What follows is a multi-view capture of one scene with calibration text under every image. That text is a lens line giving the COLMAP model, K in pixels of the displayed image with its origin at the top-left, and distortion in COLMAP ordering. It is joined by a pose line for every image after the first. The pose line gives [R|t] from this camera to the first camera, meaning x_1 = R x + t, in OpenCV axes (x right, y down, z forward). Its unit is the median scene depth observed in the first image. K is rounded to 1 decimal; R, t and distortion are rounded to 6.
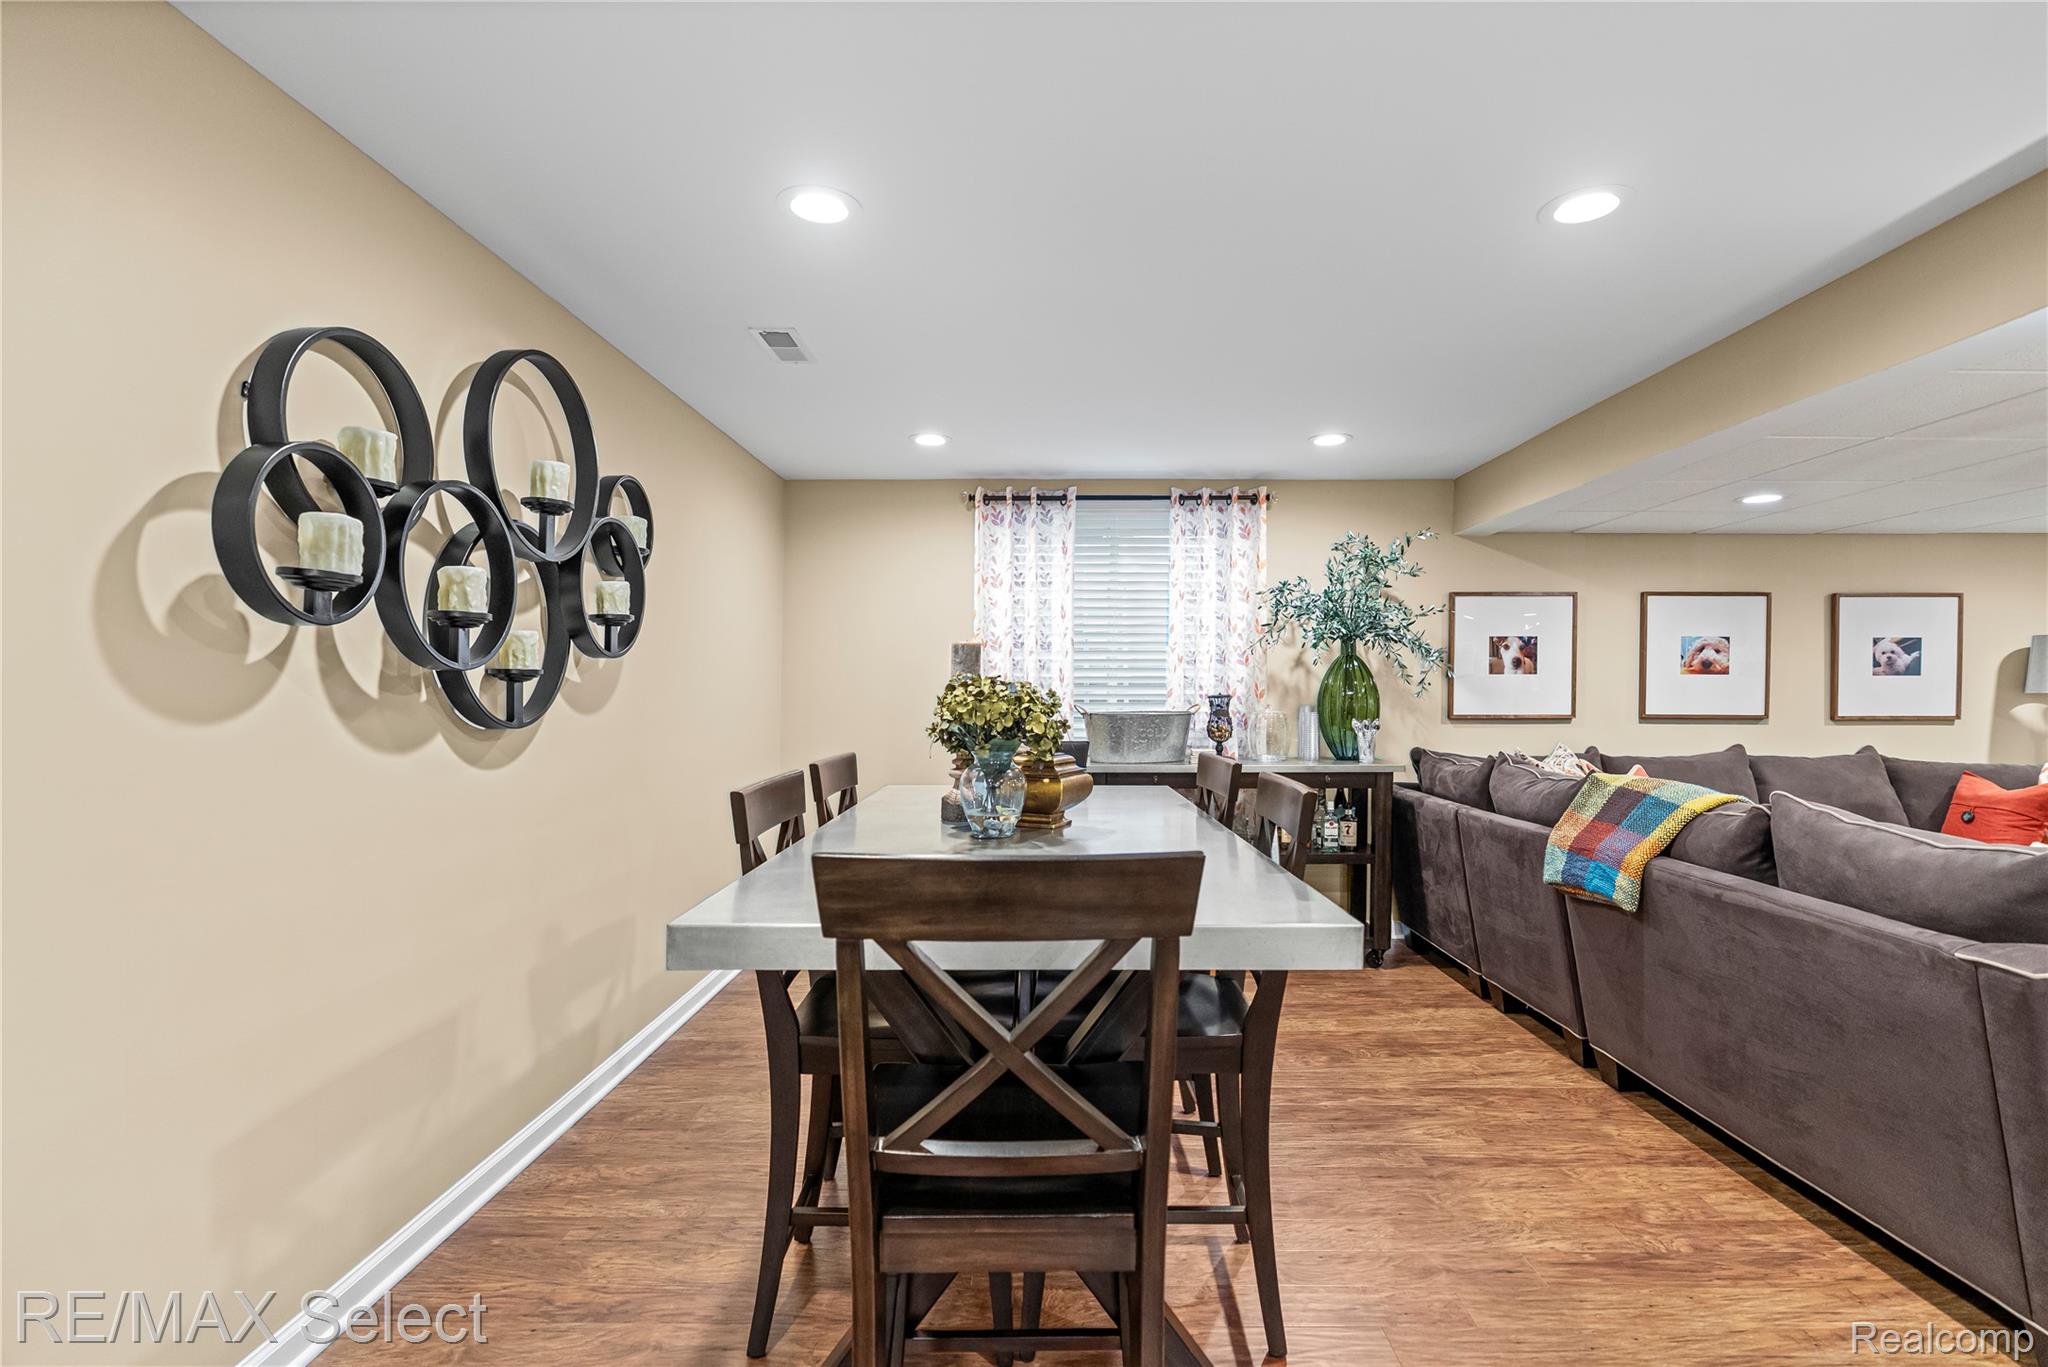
lens RADIAL K [[936.5, 0, 1034.2], [0, 936.5, 667.5], [0, 0, 1]] dist [-0.009458, 0.002999]
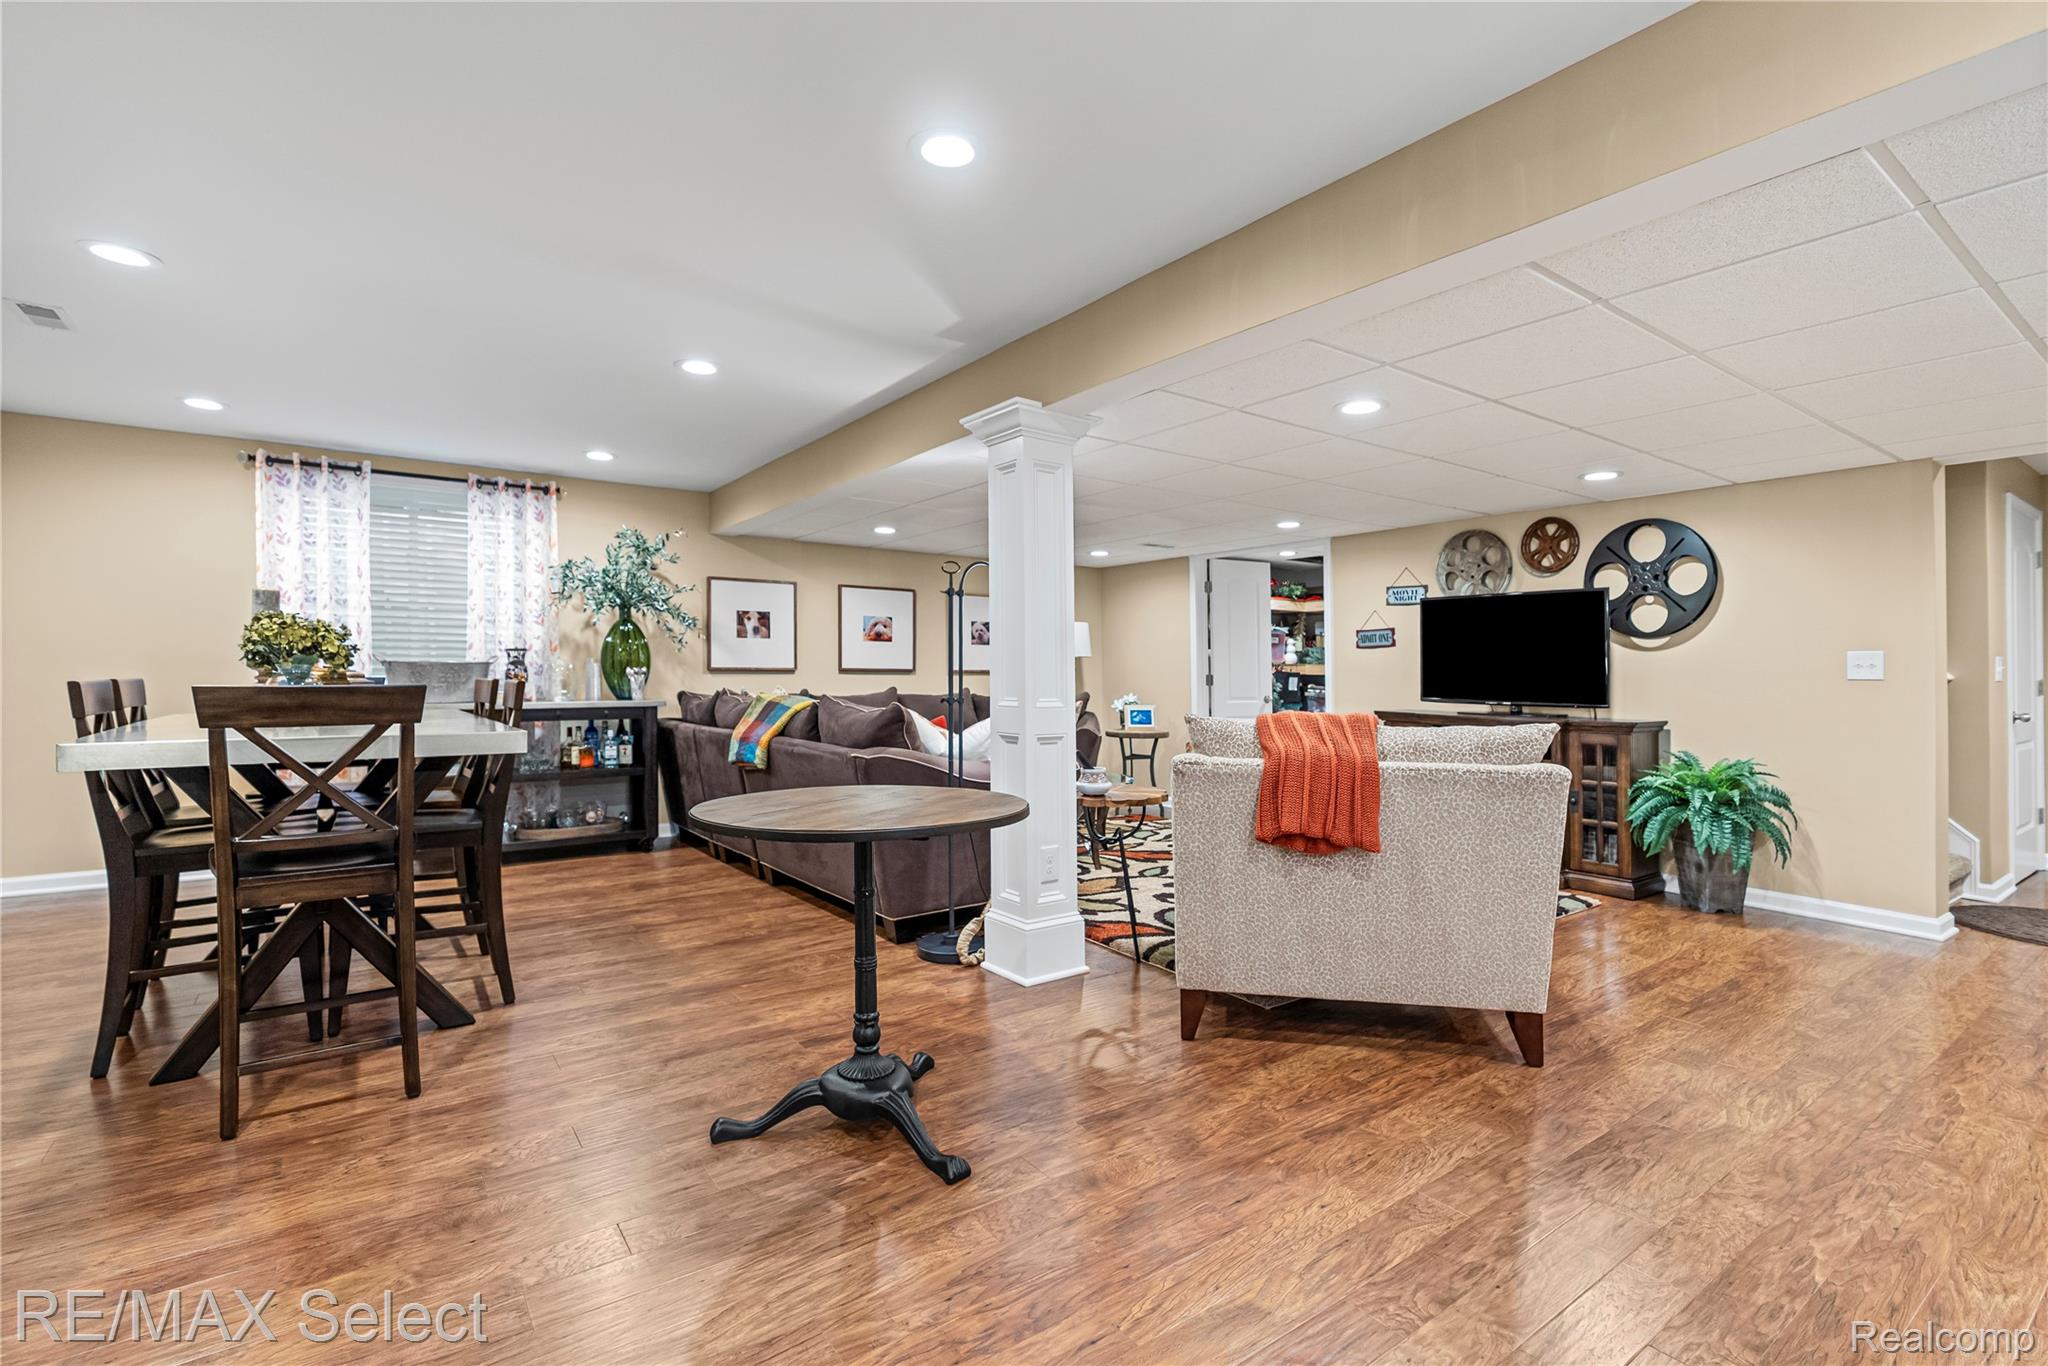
lens RADIAL K [[936.5, 0, 1036.0], [0, 936.5, 706.7], [0, 0, 1]] dist [-0.009458, 0.002999]
pose [[0.796888, -0.017818, 0.603864, -0.000607], [-0.020734, 0.998169, 0.056814, 0.023058], [-0.603771, -0.057795, 0.795060, -0.410833]]
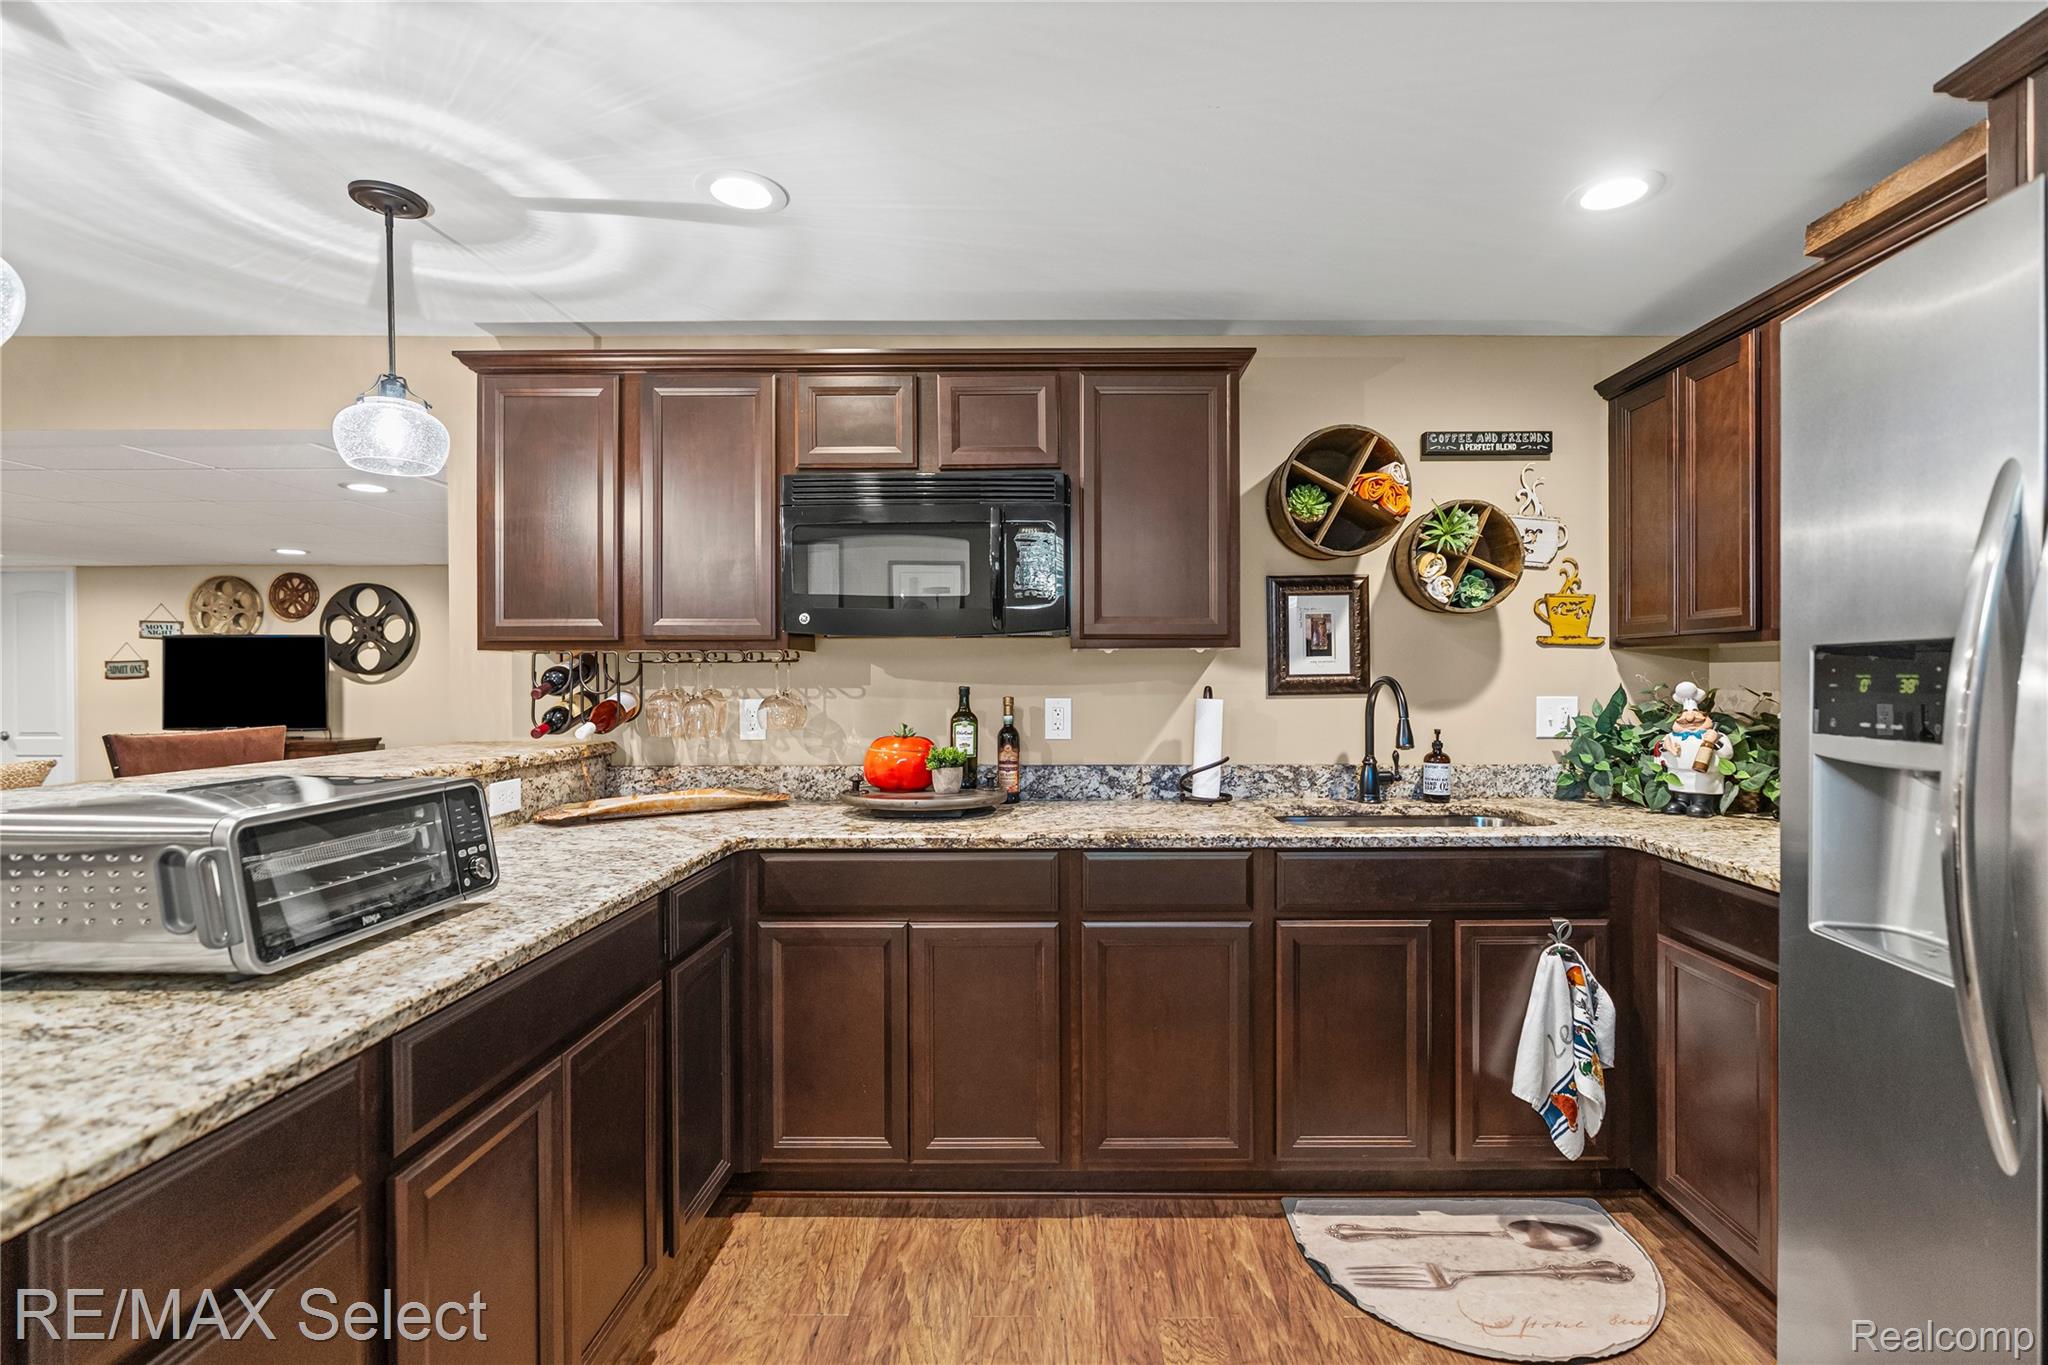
lens RADIAL K [[936.5, 0, 1050.9], [0, 936.5, 690.9], [0, 0, 1]] dist [-0.009458, 0.002999]
pose [[-0.024282, -0.013641, 0.999612, -0.215218], [-0.020201, 0.999709, 0.013152, -0.027221], [-0.999501, -0.019873, -0.024551, -1.002158]]
